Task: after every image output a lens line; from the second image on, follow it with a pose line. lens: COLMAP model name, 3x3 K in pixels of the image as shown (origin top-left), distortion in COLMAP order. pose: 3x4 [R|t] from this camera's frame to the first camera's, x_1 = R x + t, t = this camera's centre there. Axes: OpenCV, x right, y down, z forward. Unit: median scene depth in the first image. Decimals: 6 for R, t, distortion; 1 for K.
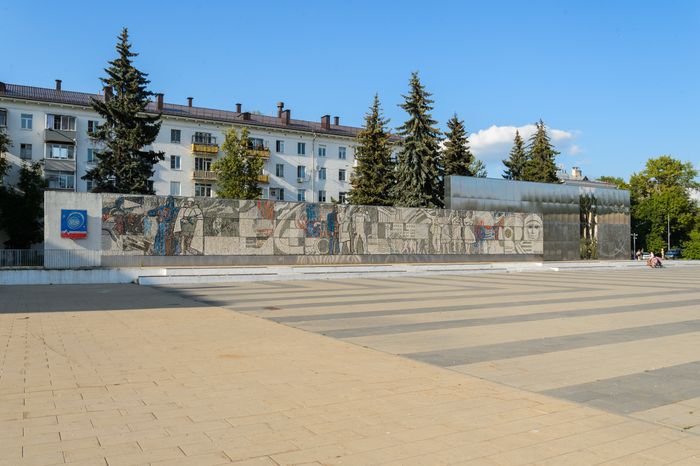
lens RADIAL K [[552.3, 0, 350.0], [0, 552.3, 233.0], [0, 0, 1]] dist [-0.001323, -0.001462]
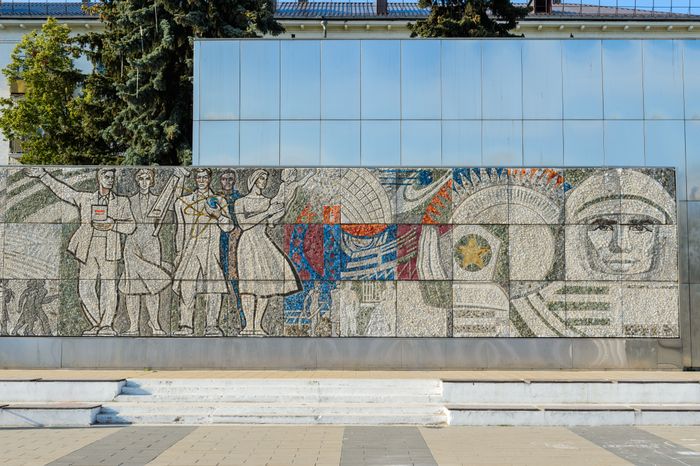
lens RADIAL K [[931.0, 0, 350.0], [0, 931.0, 233.0], [0, 0, 1]] dist [-0.066271, -0.021384]
pose [[0.875541, -0.048427, -0.480711, 0.554839], [0.015029, 0.997212, -0.073088, 0.026954], [0.482910, 0.056767, 0.873828, 0.778137]]
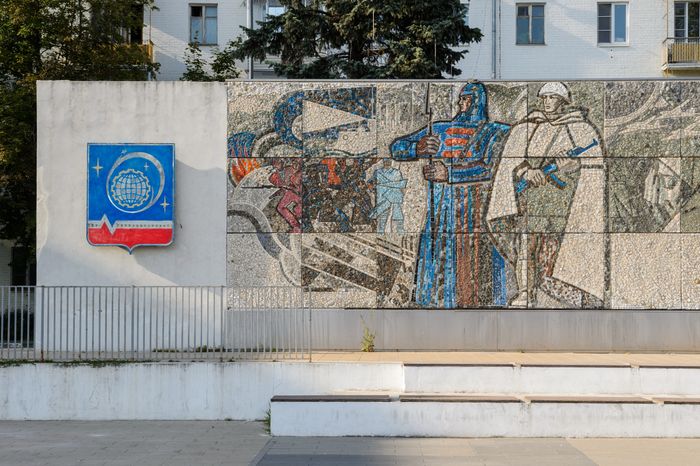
lens RADIAL K [[1381.0, 0, 350.0], [0, 1381.0, 233.0], [0, 0, 1]] dist [0.071549, 0.247551]
pose [[0.847260, -0.025533, -0.530564, -0.030554], [0.017030, 0.999636, -0.020910, 0.016366], [0.530905, 0.008681, 0.847387, 0.394494]]
